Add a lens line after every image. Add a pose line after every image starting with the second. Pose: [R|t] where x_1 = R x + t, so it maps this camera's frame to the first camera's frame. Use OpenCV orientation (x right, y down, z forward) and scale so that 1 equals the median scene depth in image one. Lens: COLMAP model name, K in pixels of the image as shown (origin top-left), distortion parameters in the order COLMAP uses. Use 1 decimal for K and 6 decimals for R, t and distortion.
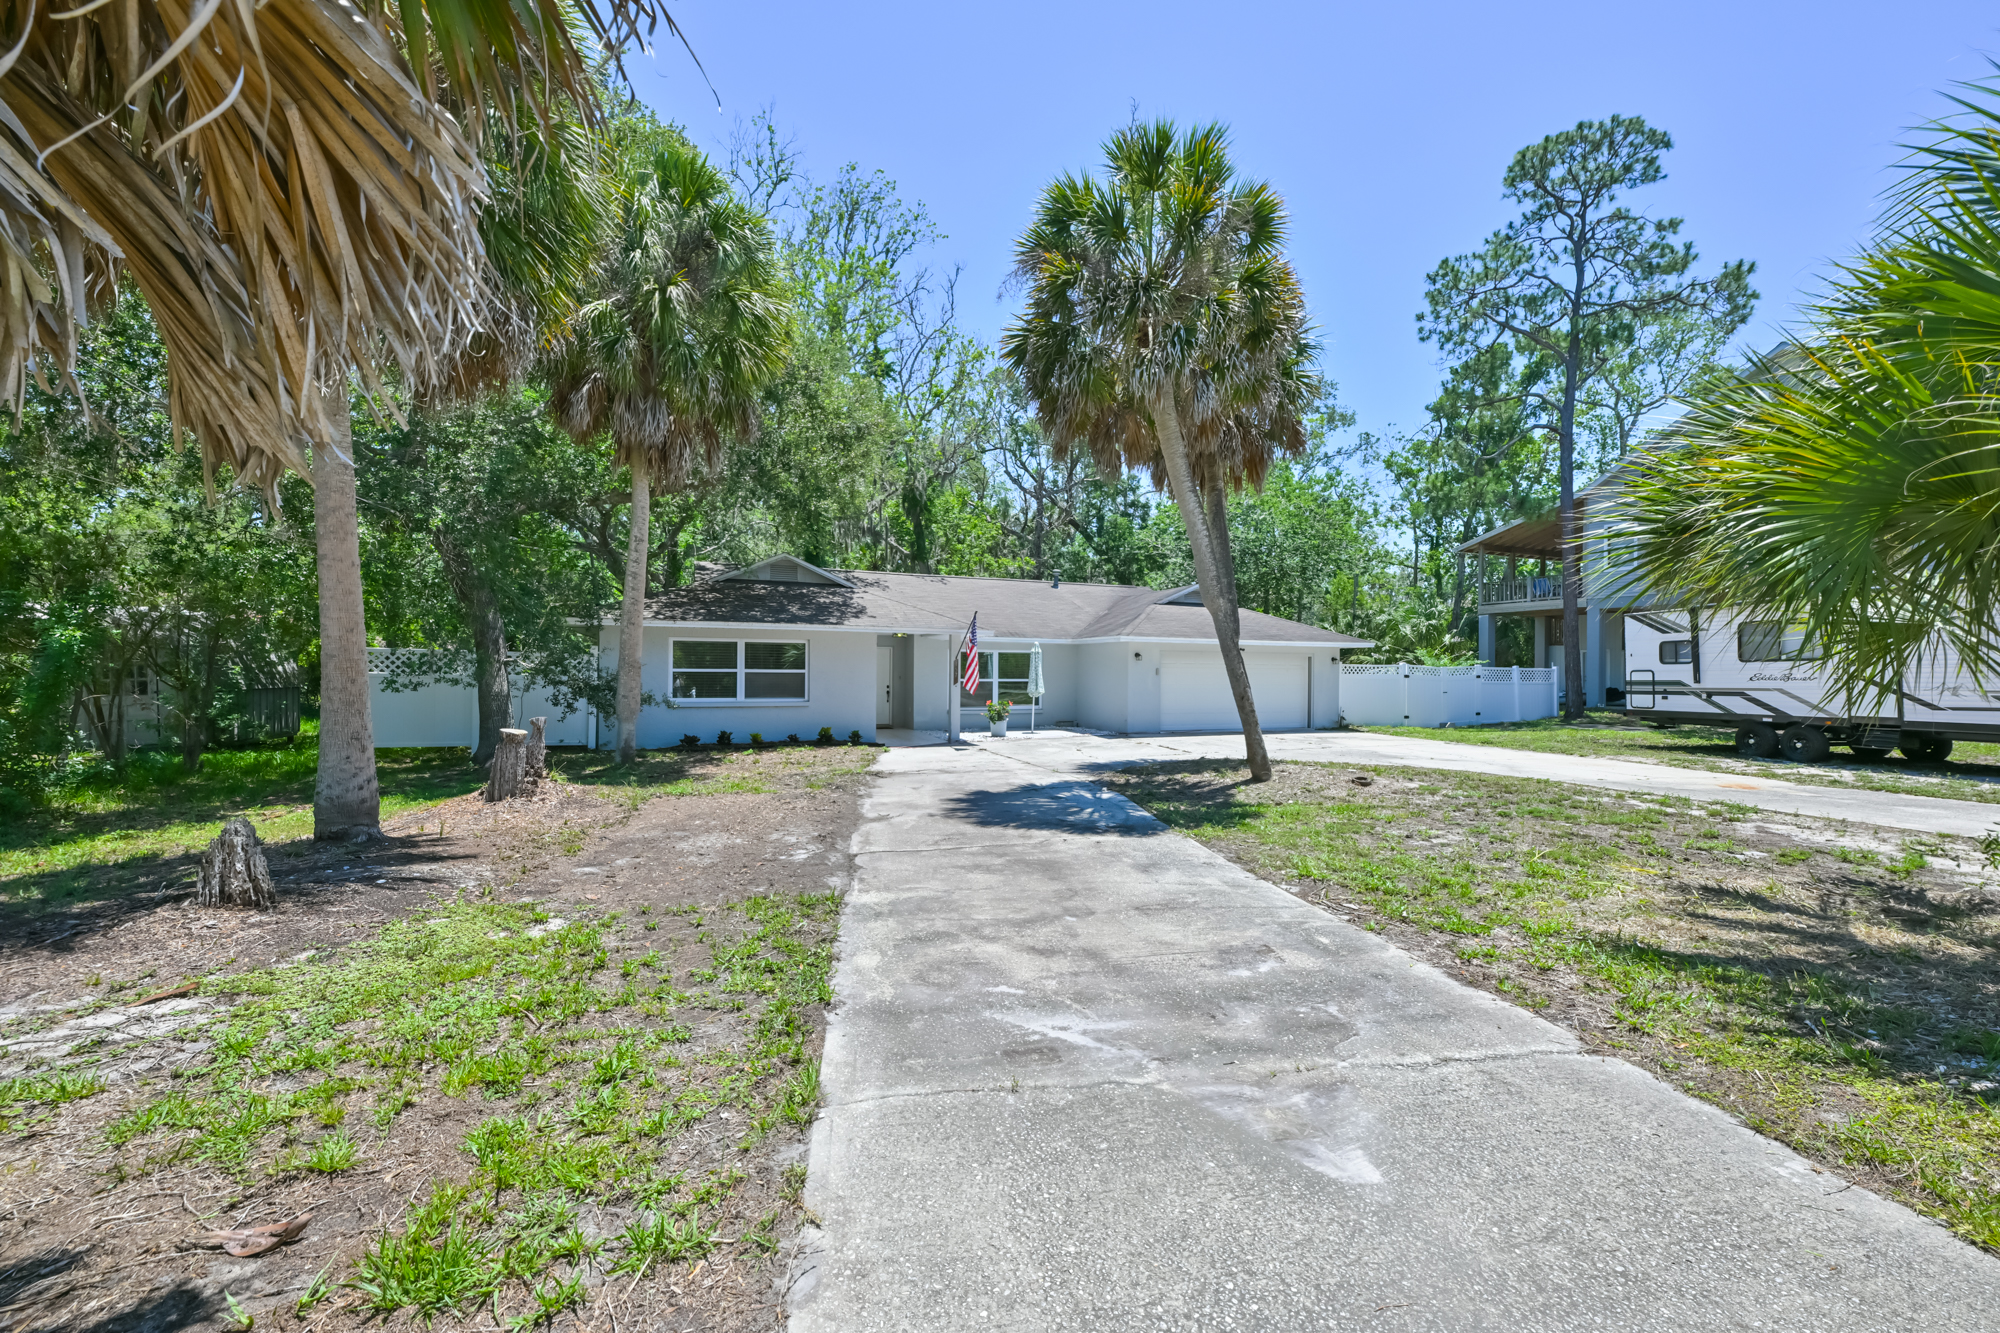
lens RADIAL K [[791.9, 0, 989.3], [0, 791.9, 678.7], [0, 0, 1]] dist [-0.000597, 0.000457]
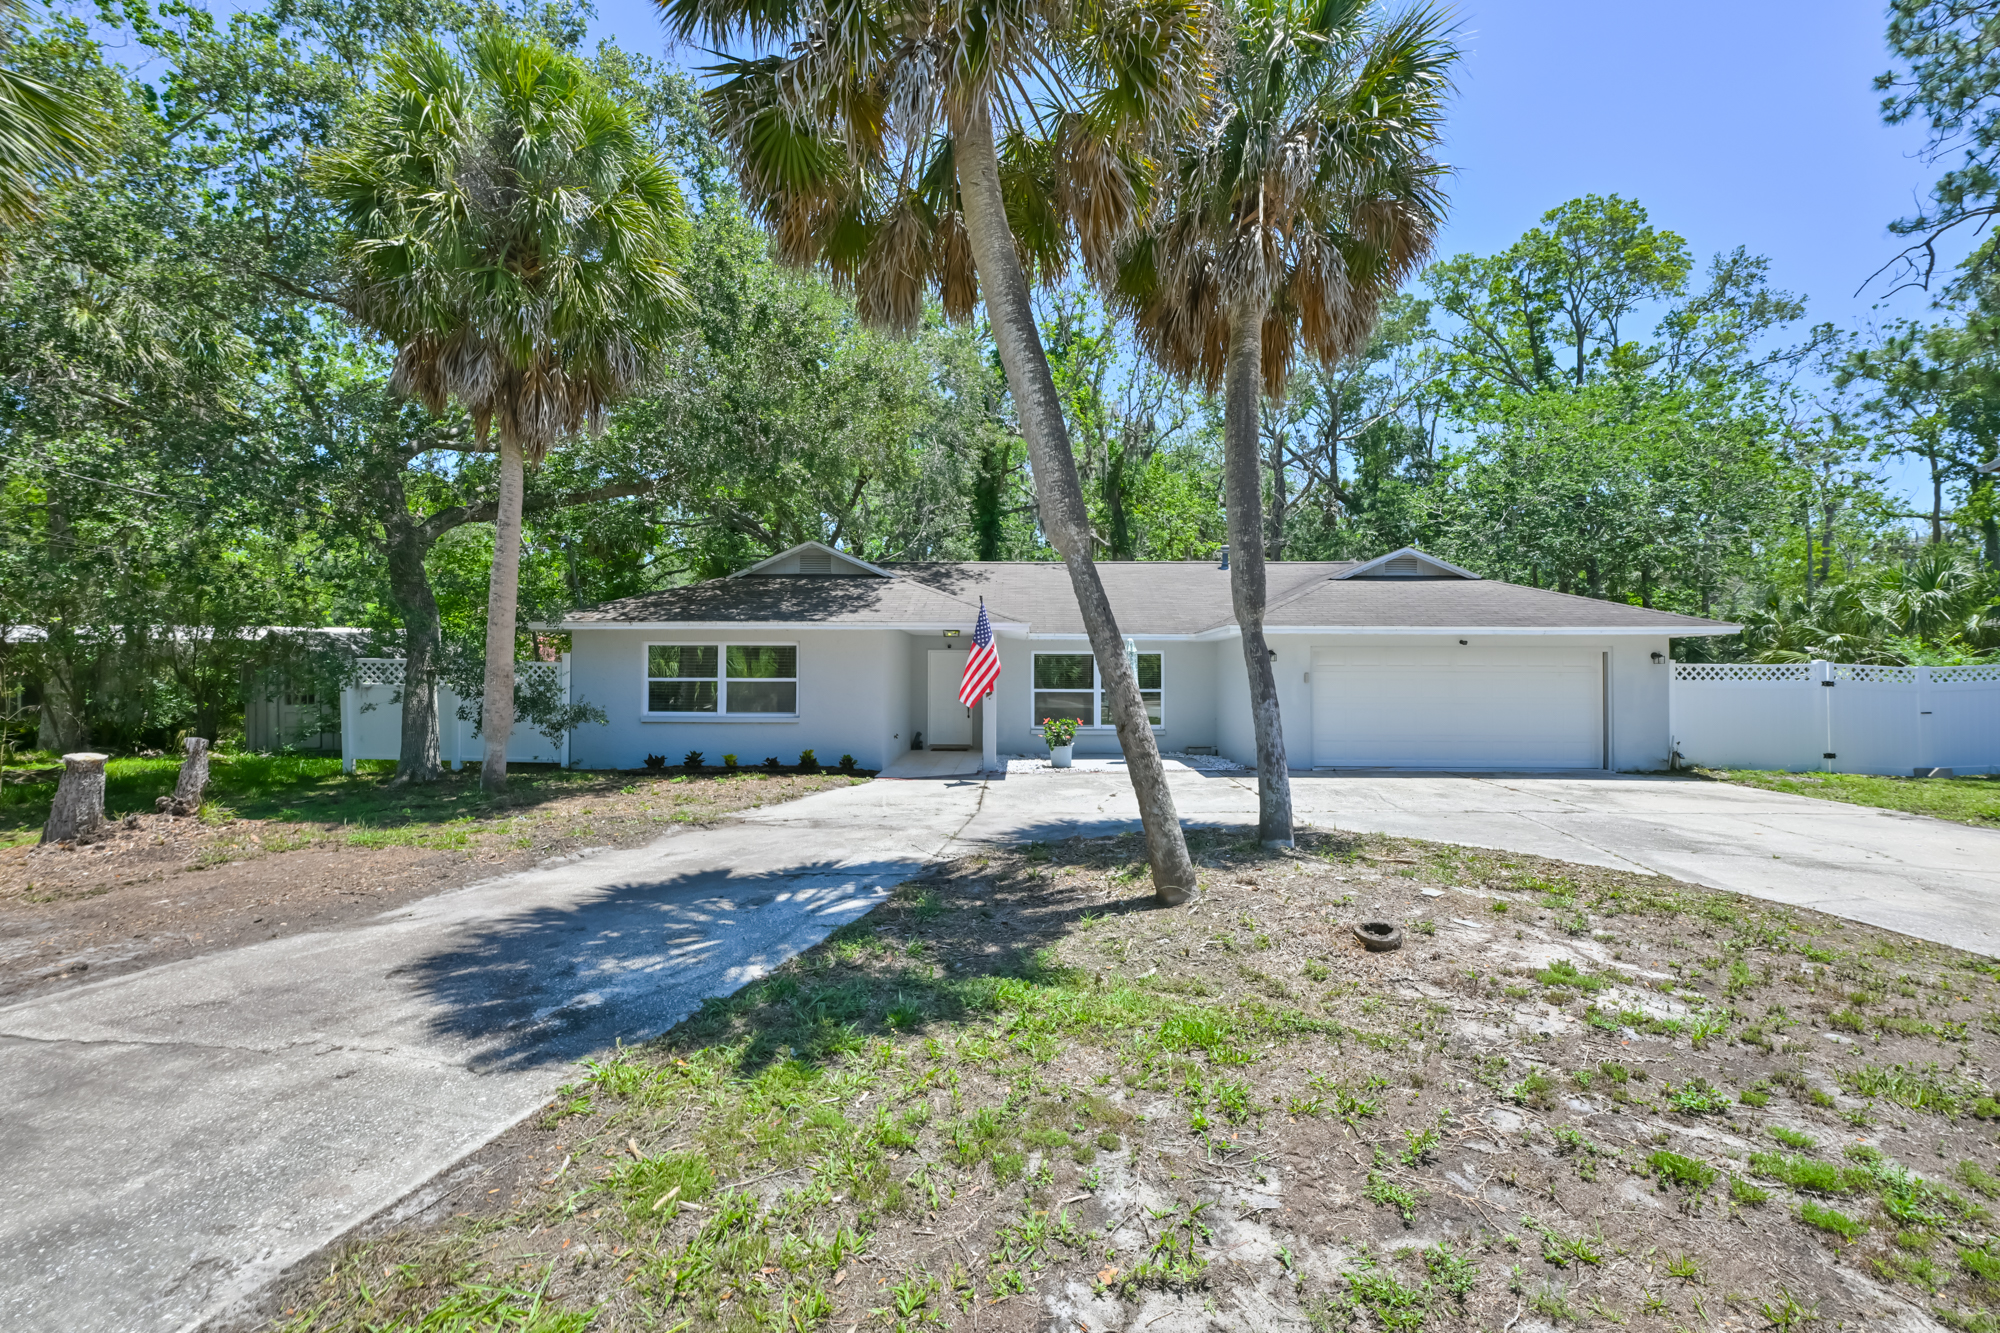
lens RADIAL K [[791.9, 0, 989.3], [0, 791.9, 678.7], [0, 0, 1]] dist [-0.000597, 0.000457]
pose [[0.918798, -0.005391, -0.394690, 0.234511], [0.000451, 0.999920, -0.012608, -0.000238], [0.394727, 0.011406, 0.918728, 0.284020]]
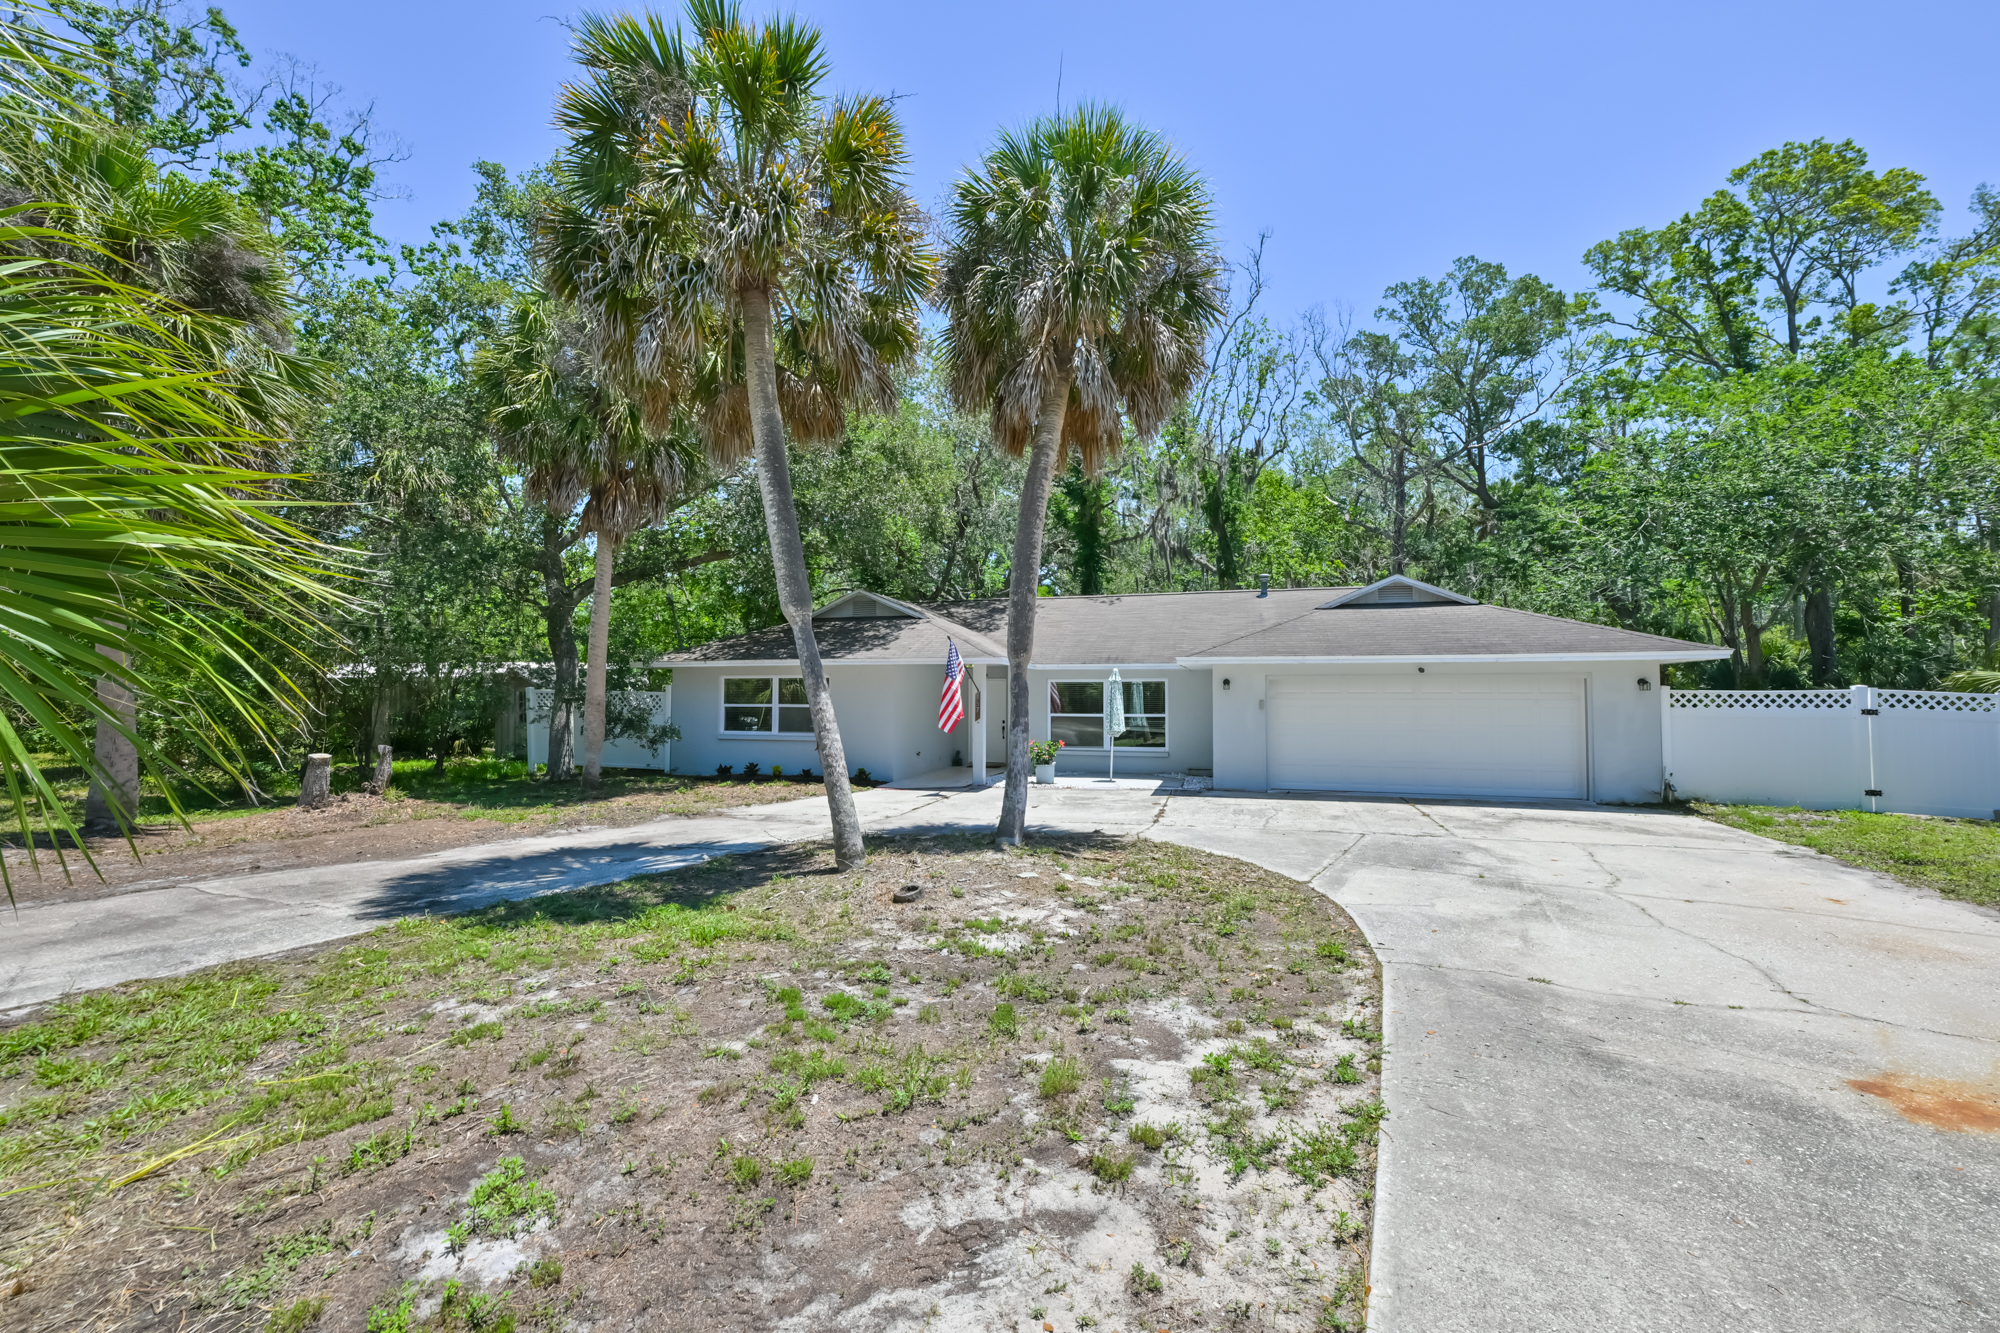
lens RADIAL K [[794.0, 0, 1002.3], [0, 794.0, 681.3], [0, 0, 1]] dist [-0.000749, 0.000150]
pose [[0.785331, -0.019712, -0.618762, 0.480694], [-0.001887, 0.999412, -0.034233, -0.005754], [0.619073, 0.028052, 0.784832, 0.301877]]
